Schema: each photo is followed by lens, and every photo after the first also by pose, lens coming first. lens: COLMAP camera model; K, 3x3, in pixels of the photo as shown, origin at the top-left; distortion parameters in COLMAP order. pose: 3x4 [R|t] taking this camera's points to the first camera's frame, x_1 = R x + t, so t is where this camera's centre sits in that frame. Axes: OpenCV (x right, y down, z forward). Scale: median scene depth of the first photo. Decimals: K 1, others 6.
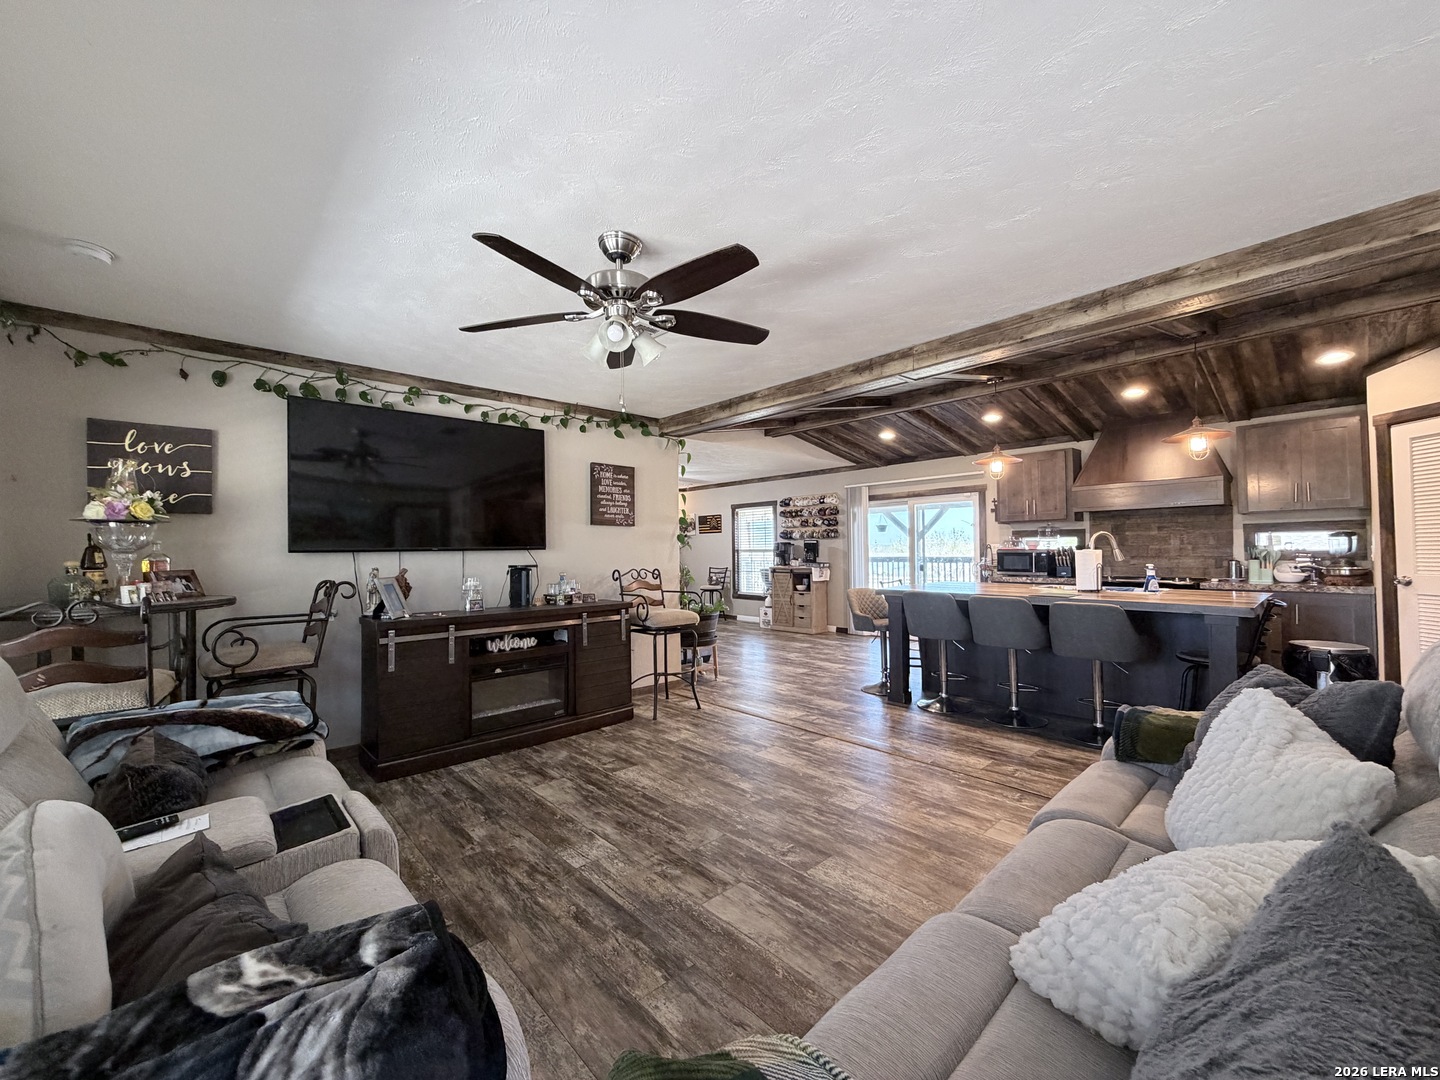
lens RADIAL K [[574.0, 0, 713.8], [0, 574.0, 540.2], [0, 0, 1]] dist [-0.001160, 0.000554]
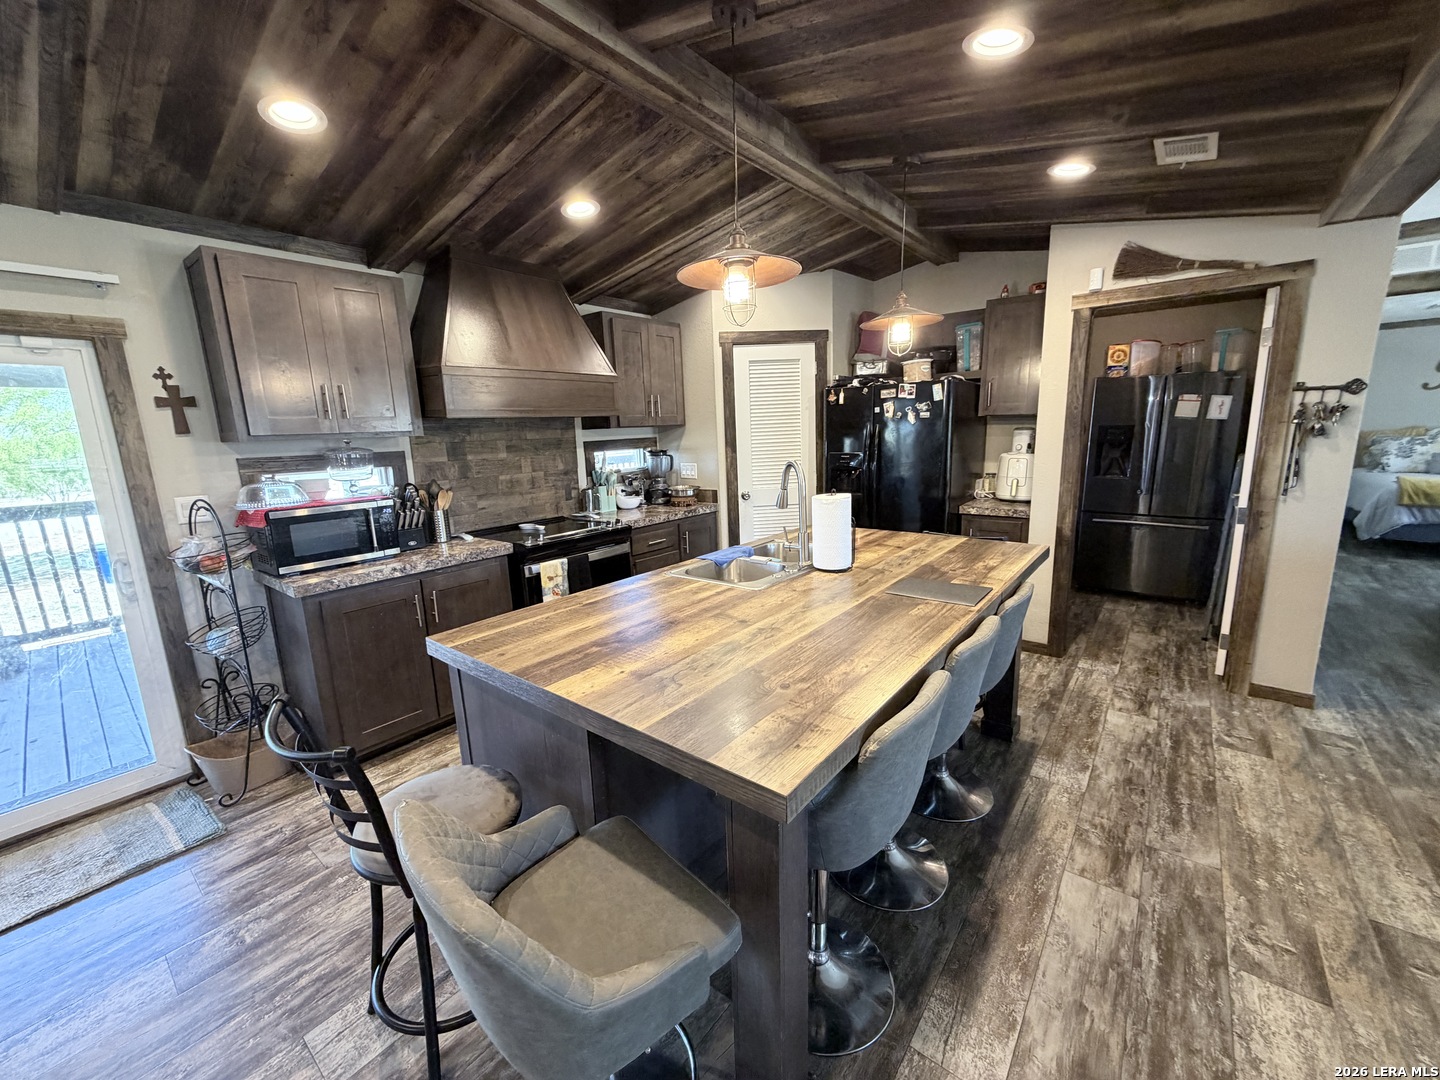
lens RADIAL K [[574.0, 0, 714.8], [0, 574.0, 540.0], [0, 0, 1]] dist [-0.001160, 0.000554]
pose [[-0.150437, -0.173579, 0.973262, 0.097495], [0.019393, 0.983758, 0.178448, -0.031442], [-0.988429, 0.045720, -0.144628, 0.914577]]
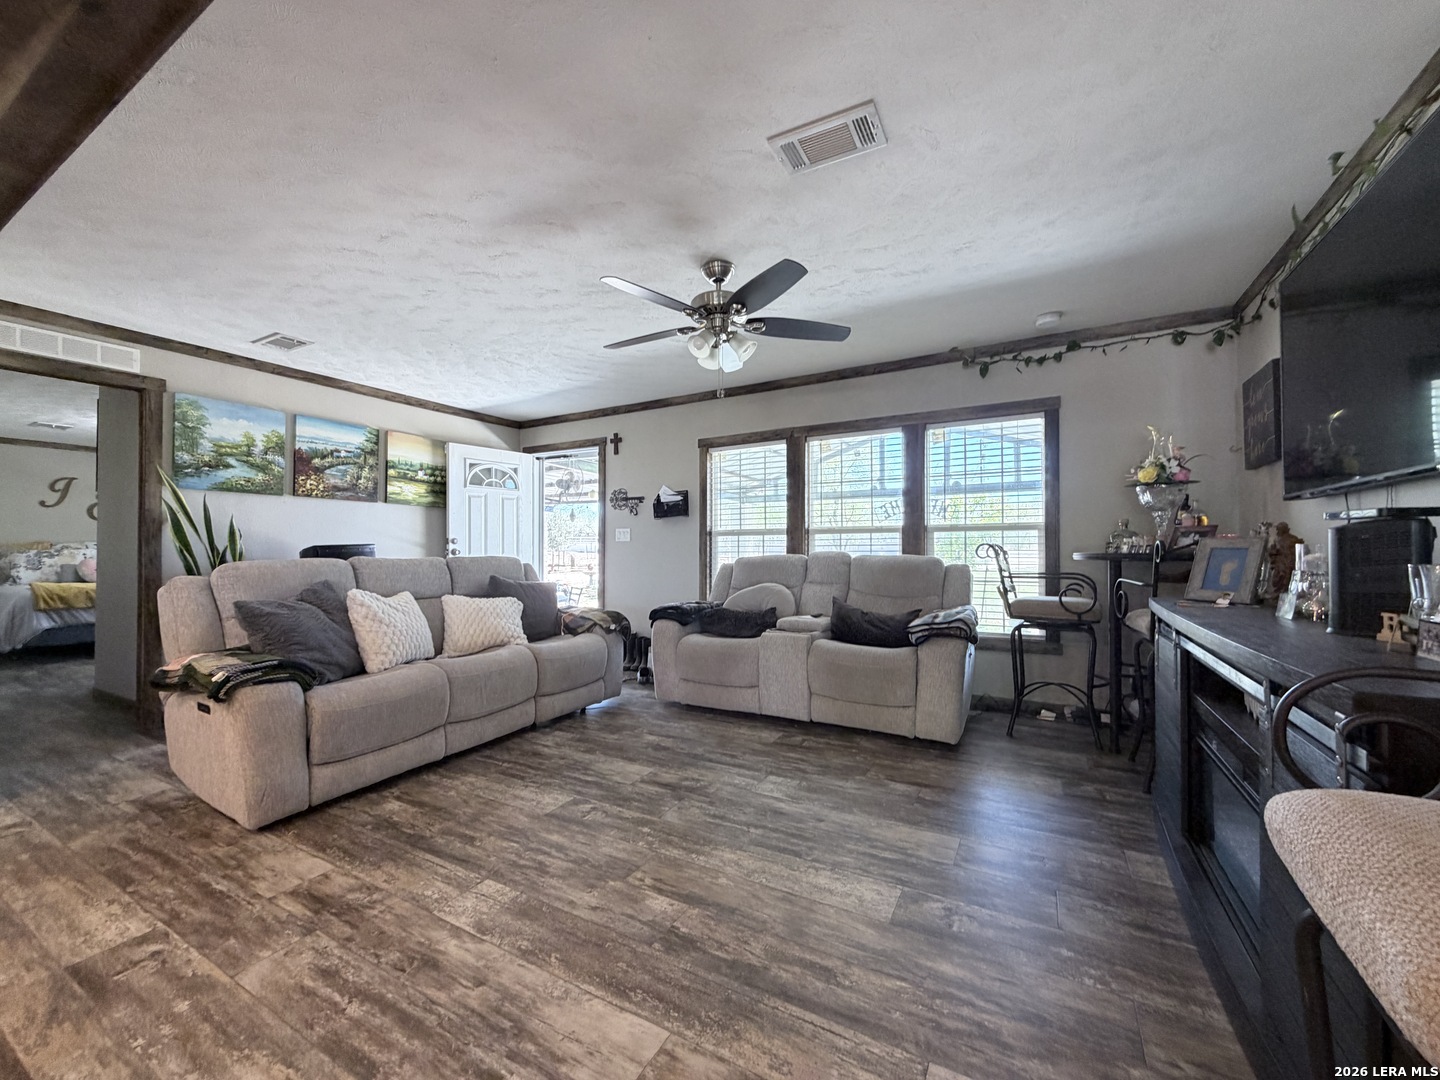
lens RADIAL K [[574.0, 0, 715.2], [0, 574.0, 540.9], [0, 0, 1]] dist [-0.001160, 0.000554]
pose [[-0.950161, 0.013235, -0.311480, 0.099508], [0.022603, 0.999394, -0.026487, 0.045425], [0.310940, -0.032208, -0.949884, 0.889787]]
